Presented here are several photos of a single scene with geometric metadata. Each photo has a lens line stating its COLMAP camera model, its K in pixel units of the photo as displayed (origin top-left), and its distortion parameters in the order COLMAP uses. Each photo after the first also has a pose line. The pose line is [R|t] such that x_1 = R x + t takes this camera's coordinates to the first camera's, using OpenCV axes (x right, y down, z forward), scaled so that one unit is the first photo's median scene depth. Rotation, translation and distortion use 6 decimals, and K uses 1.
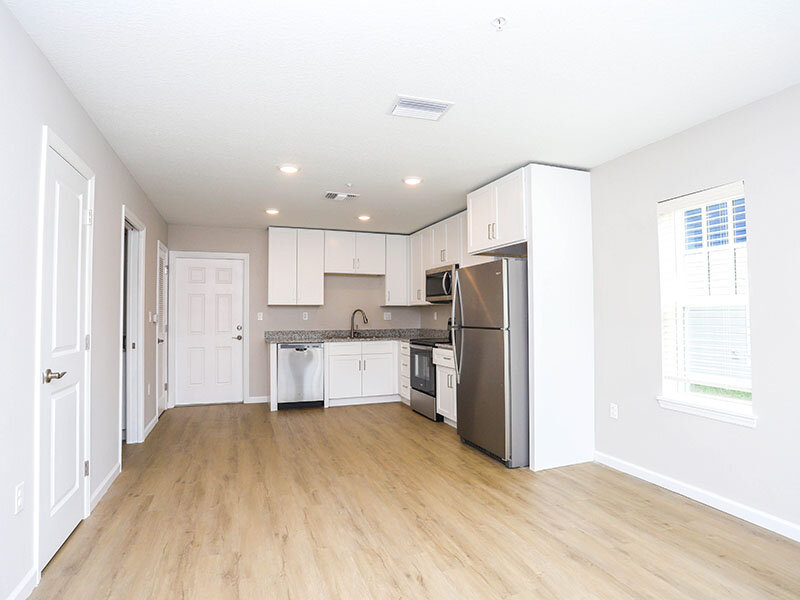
lens RADIAL K [[450.3, 0, 399.3], [0, 450.3, 292.0], [0, 0, 1]] dist [-0.021410, 0.000732]
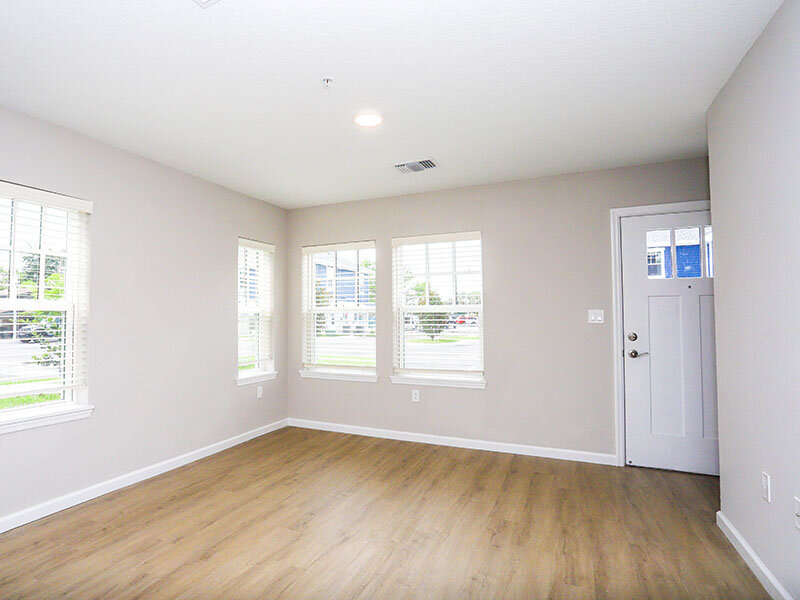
lens RADIAL K [[424.4, 0, 400.0], [0, 424.4, 300.0], [0, 0, 1]] dist [-0.022255, 0.000088]
pose [[-0.749219, 0.030540, 0.661618, -0.566438], [-0.029138, 0.996449, -0.078992, 0.089302], [-0.661681, -0.078461, -0.745669, 1.467542]]
